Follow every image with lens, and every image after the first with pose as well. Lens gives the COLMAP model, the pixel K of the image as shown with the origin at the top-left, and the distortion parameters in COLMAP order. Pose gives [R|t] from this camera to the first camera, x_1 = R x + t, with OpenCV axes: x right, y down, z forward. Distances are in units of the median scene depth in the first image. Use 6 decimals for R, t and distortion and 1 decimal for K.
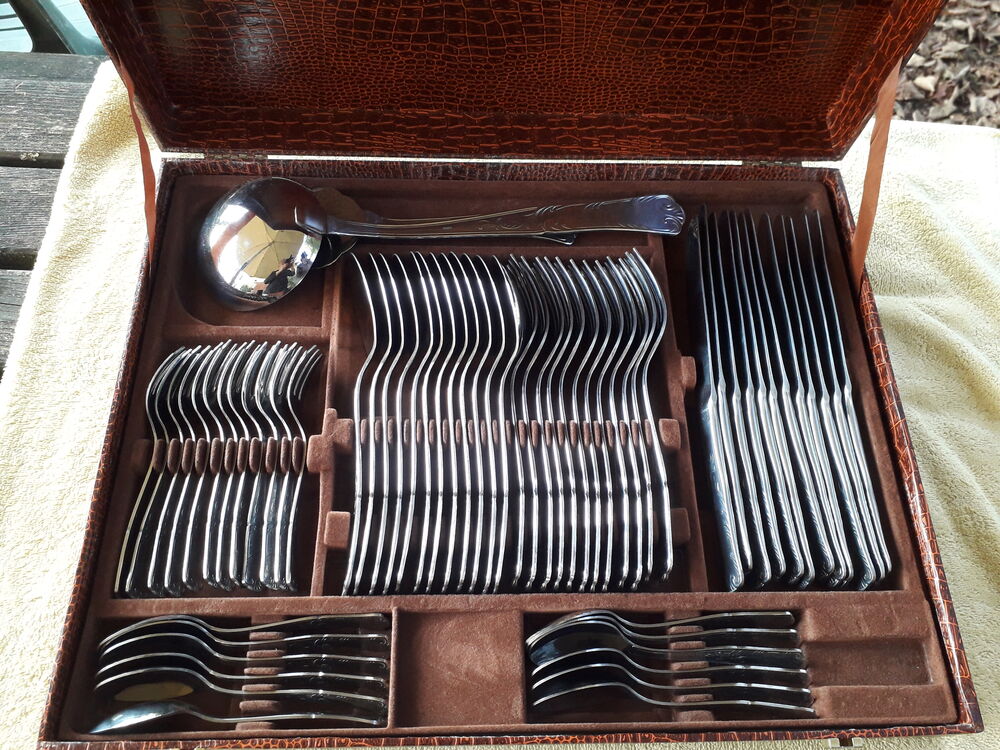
lens RADIAL K [[808.0, 0, 500.0], [0, 808.0, 375.0], [0, 0, 1]] dist [-0.004452, -0.005736]
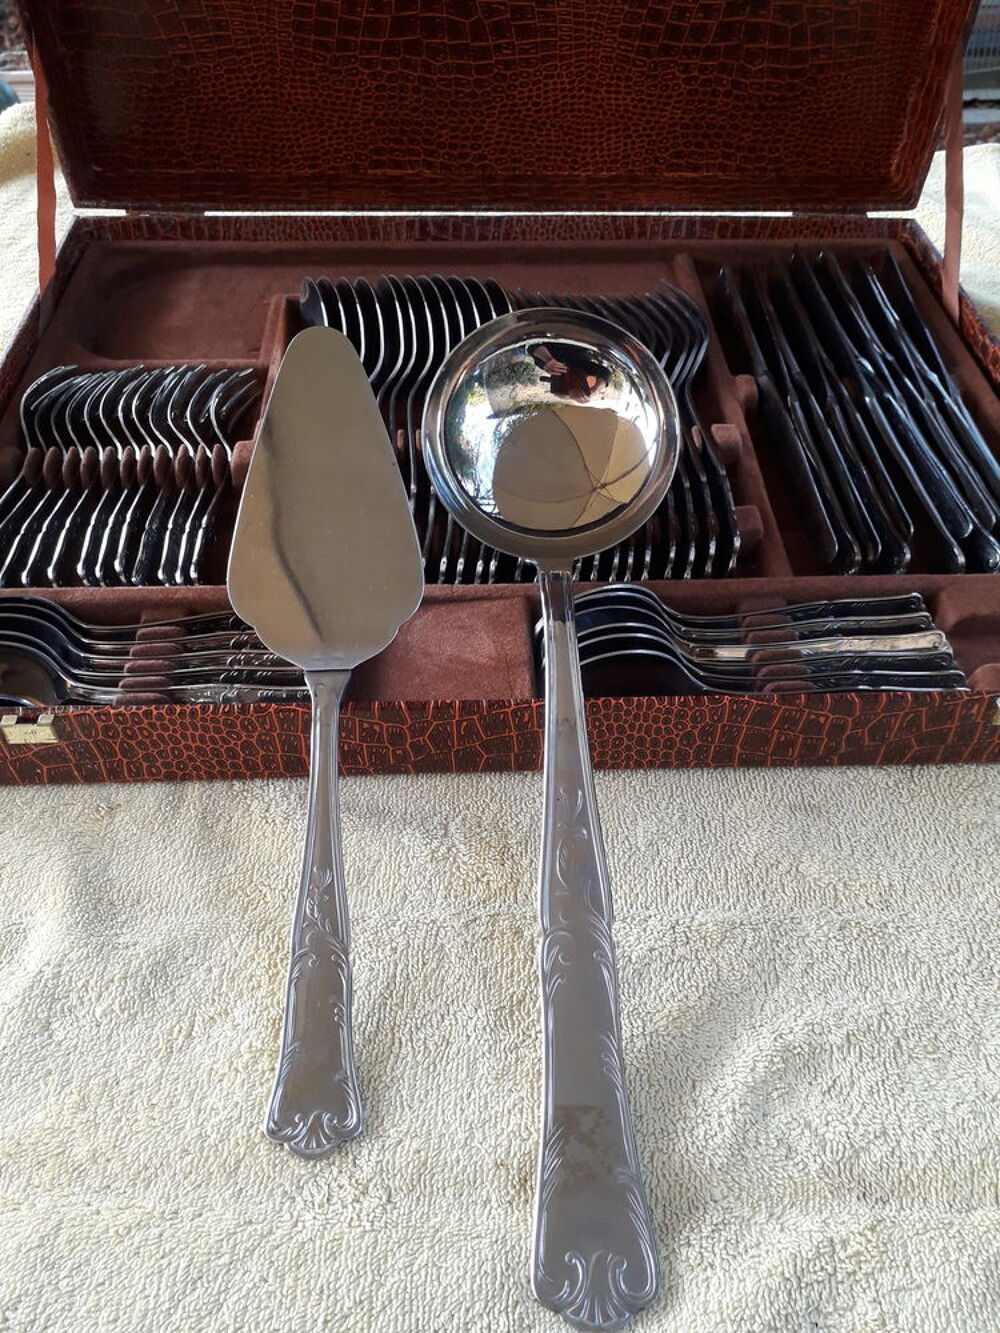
lens RADIAL K [[1078.7, 0, 506.1], [0, 1078.7, 665.4], [0, 0, 1]] dist [0.085685, -0.136867]
pose [[0.999646, -0.025556, -0.007439, 0.012755], [0.022219, 0.955106, -0.295431, 0.522311], [0.014655, 0.295161, 0.955335, 0.095092]]
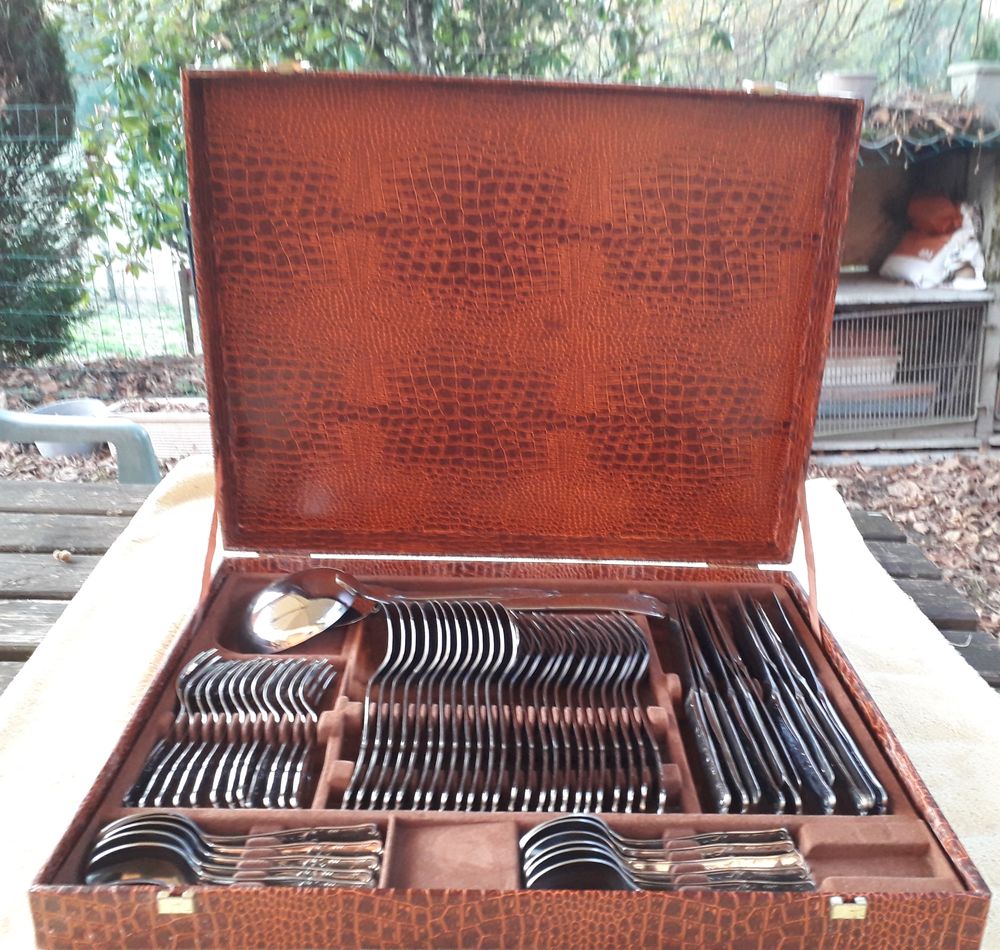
lens RADIAL K [[986.9, 0, 520.6], [0, 986.9, 445.7], [0, 0, 1]] dist [0.141625, -0.279876]
pose [[0.999992, -0.003777, -0.001206, 0.029599], [0.001848, 0.712993, -0.701169, 0.691068], [0.003508, 0.701161, 0.712994, -0.183846]]
